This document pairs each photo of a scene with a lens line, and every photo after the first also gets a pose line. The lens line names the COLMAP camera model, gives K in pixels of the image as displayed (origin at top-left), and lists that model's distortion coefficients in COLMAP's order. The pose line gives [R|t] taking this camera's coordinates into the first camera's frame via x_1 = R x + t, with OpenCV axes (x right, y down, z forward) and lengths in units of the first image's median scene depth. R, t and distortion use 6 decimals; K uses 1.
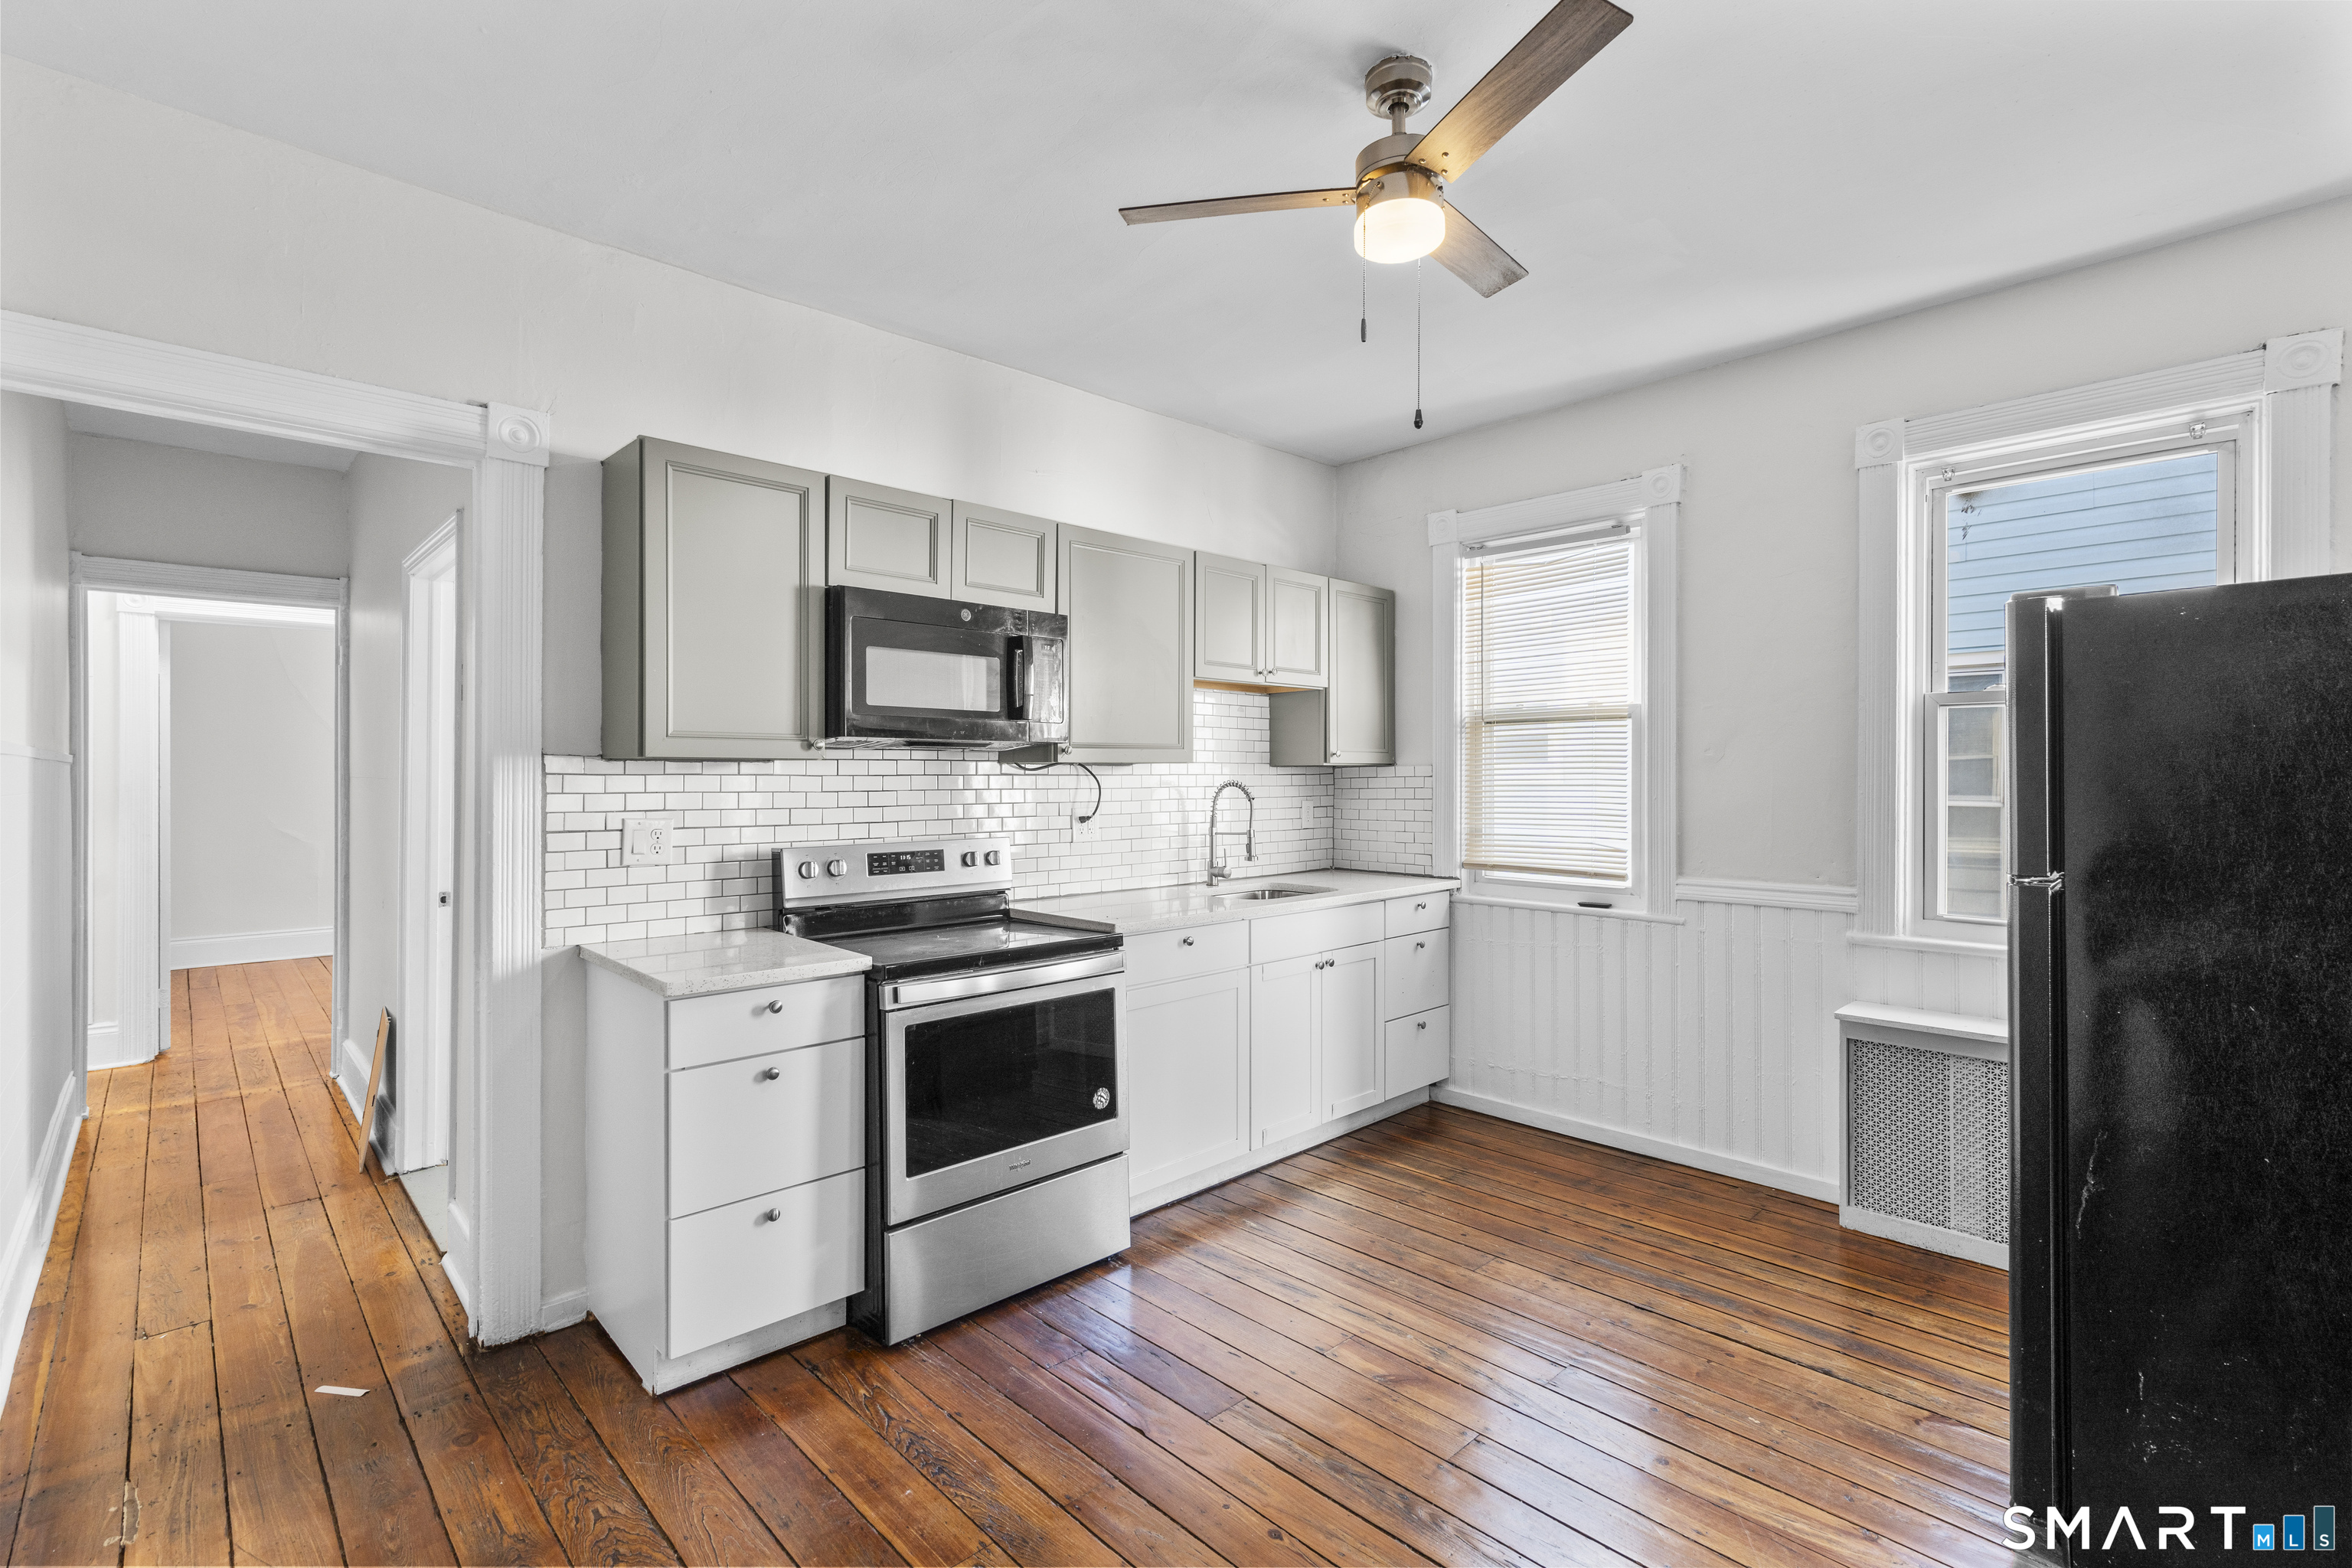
lens RADIAL K [[1063.9, 0, 1178.5], [0, 1063.9, 780.0], [0, 0, 1]] dist [-0.002076, -0.000061]
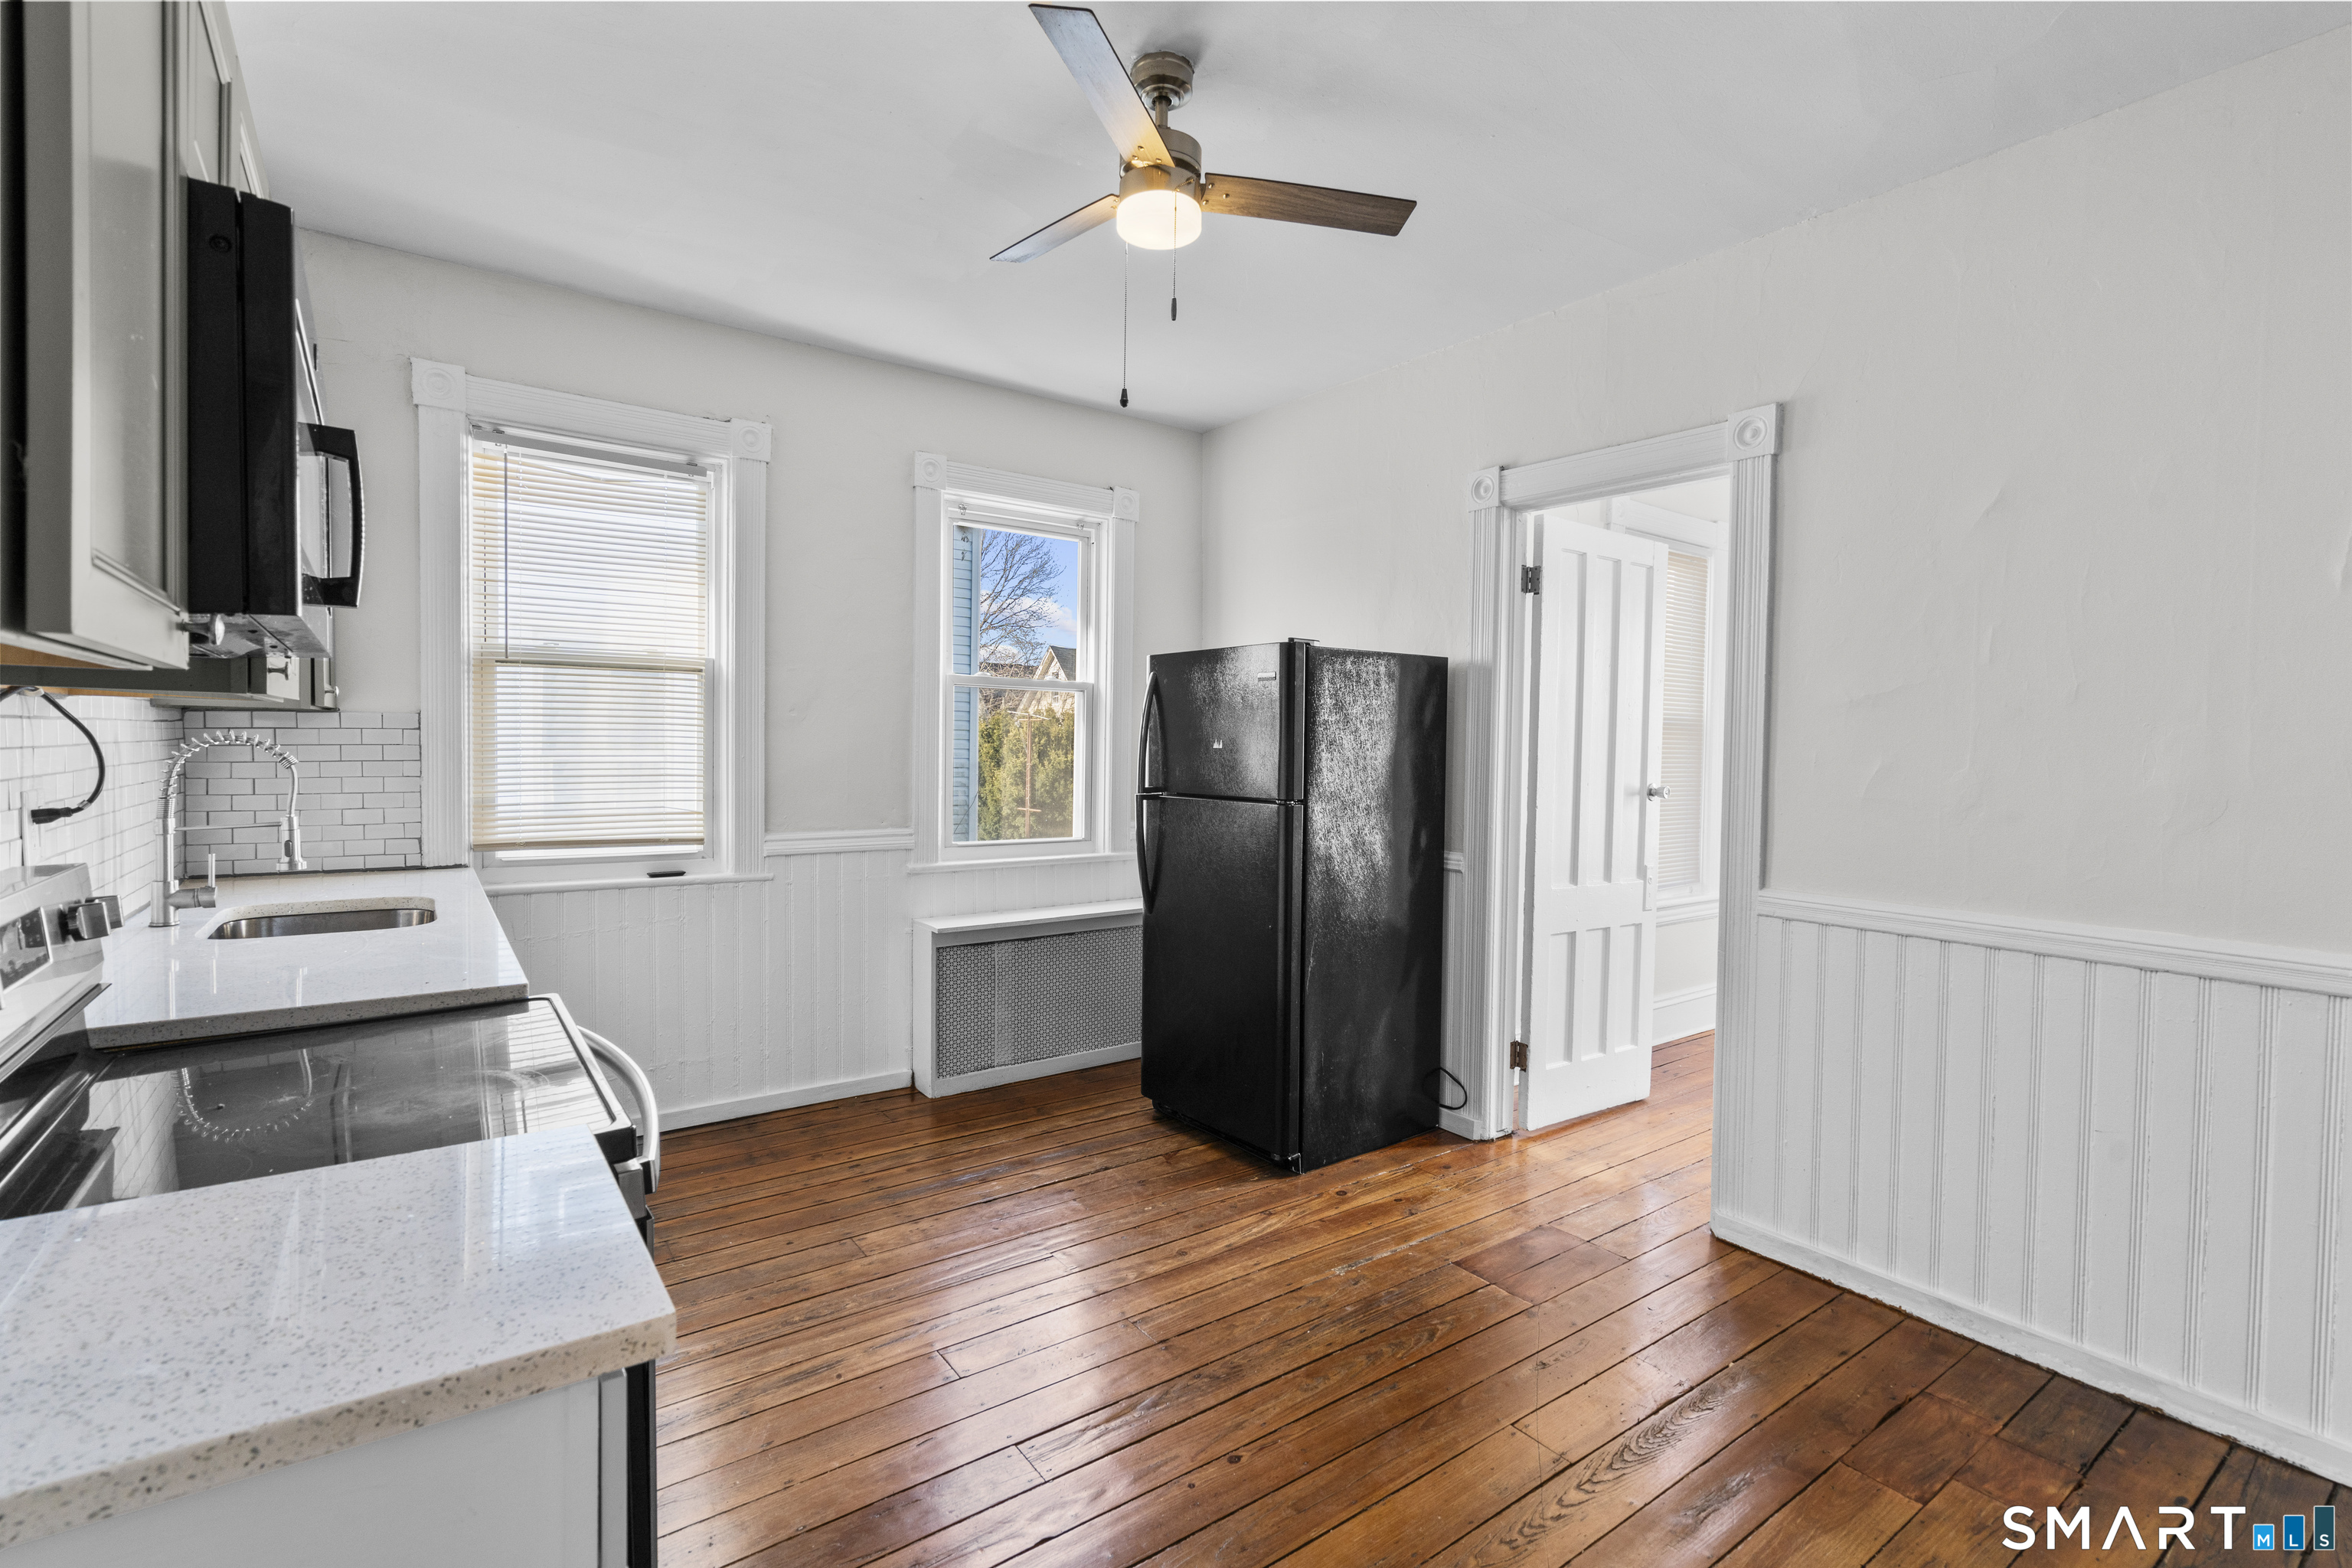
lens RADIAL K [[1063.9, 0, 1176.9], [0, 1063.9, 775.1], [0, 0, 1]] dist [-0.002076, -0.000061]
pose [[0.133430, -0.026587, 0.990702, -0.511503], [-0.012425, 0.999517, 0.028497, 0.001249], [-0.990980, -0.016112, 0.133035, 0.502909]]
